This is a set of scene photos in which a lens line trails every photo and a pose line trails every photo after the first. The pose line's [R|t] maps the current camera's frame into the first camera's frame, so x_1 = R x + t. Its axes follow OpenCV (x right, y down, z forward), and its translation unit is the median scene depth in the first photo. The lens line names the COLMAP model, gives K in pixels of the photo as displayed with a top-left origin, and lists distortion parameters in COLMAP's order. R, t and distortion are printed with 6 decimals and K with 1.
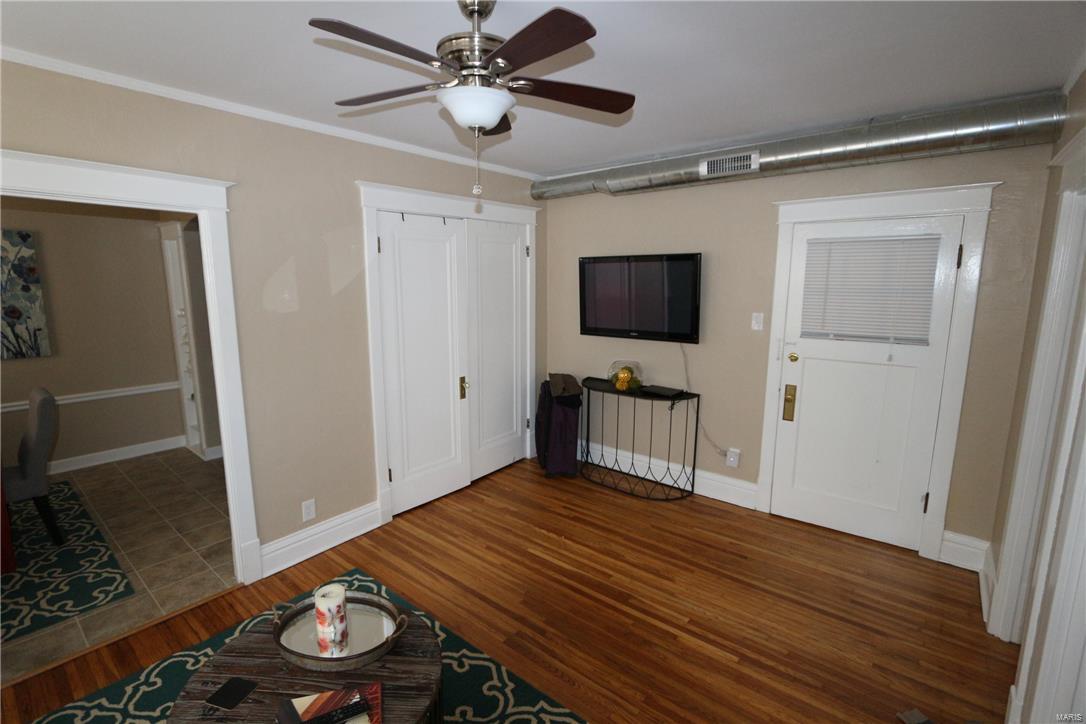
lens RADIAL K [[503.4, 0, 527.9], [0, 503.4, 360.4], [0, 0, 1]] dist [-0.013357, 0.000024]
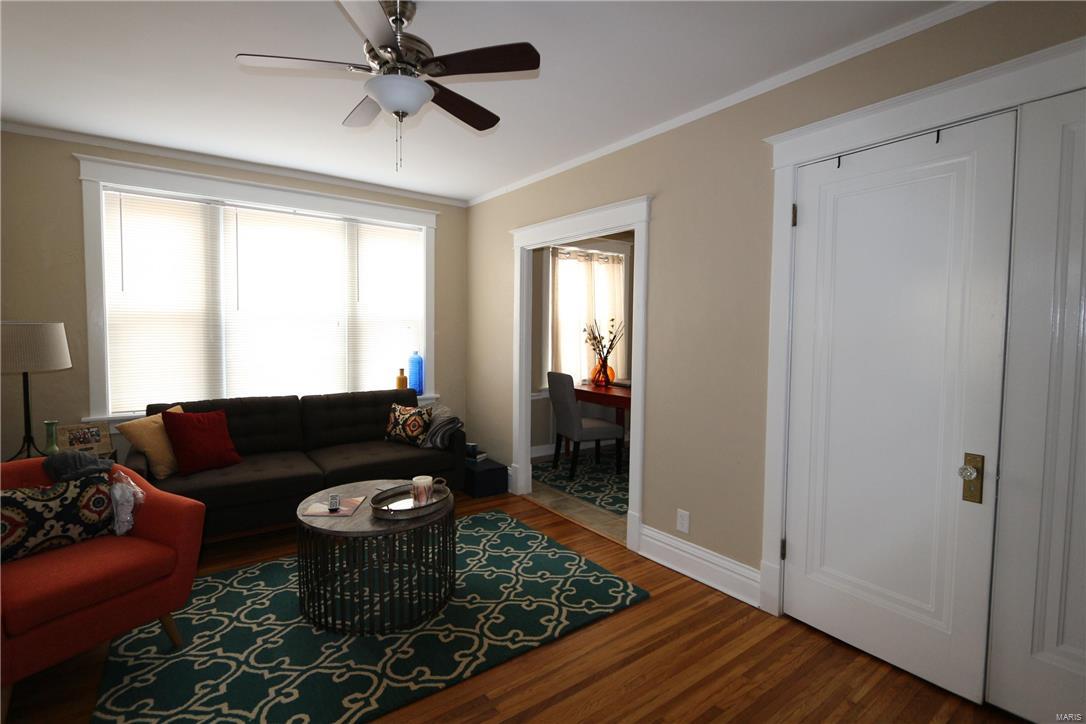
lens RADIAL K [[503.4, 0, 527.9], [0, 503.4, 360.4], [0, 0, 1]] dist [-0.013357, 0.000024]
pose [[-0.251590, 0.048123, -0.966637, 0.517869], [-0.170373, 0.980964, 0.093180, -0.030285], [0.952720, 0.188132, -0.238602, 0.890721]]
